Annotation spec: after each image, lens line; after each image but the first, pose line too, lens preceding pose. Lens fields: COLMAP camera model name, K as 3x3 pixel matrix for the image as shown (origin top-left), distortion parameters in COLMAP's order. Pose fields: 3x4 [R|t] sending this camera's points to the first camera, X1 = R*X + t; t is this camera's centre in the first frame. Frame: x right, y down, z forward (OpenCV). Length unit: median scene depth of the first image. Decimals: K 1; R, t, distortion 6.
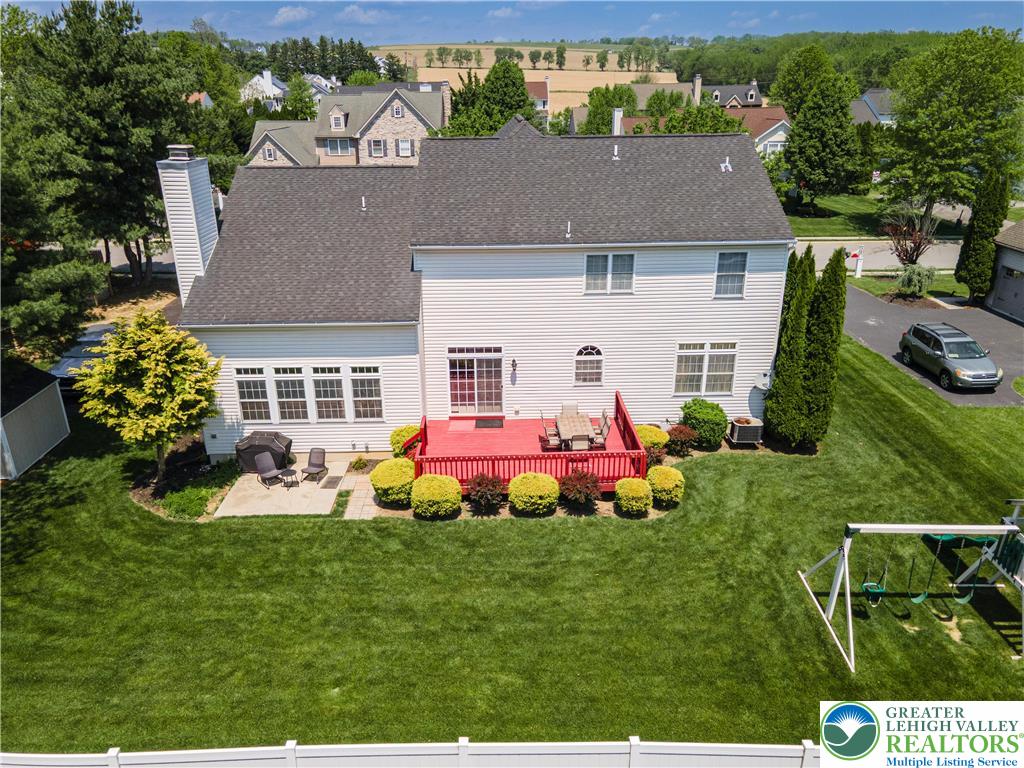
lens RADIAL K [[746.5, 0, 503.6], [0, 746.5, 386.2], [0, 0, 1]] dist [0.036537, 0.006922]
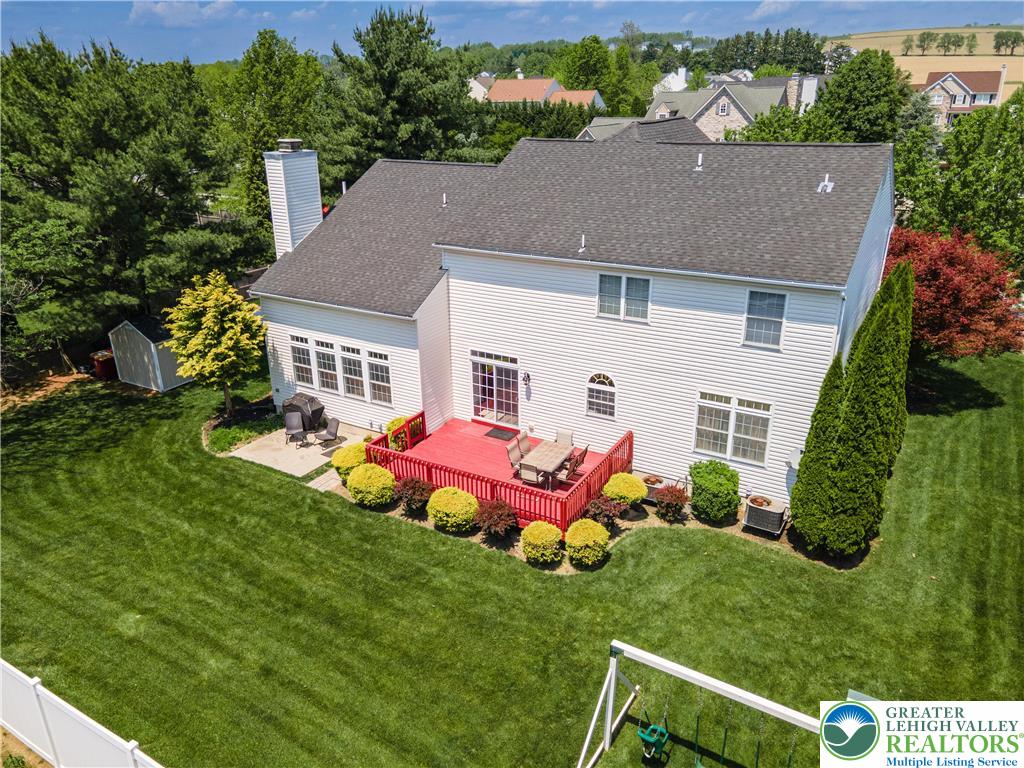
lens RADIAL K [[746.5, 0, 502.4], [0, 746.5, 384.5], [0, 0, 1]] dist [0.036537, 0.006922]
pose [[0.849336, 0.192404, -0.491538, 0.470817], [-0.191059, 0.980119, 0.053517, -0.069100], [0.492062, 0.048458, 0.869210, 0.161387]]
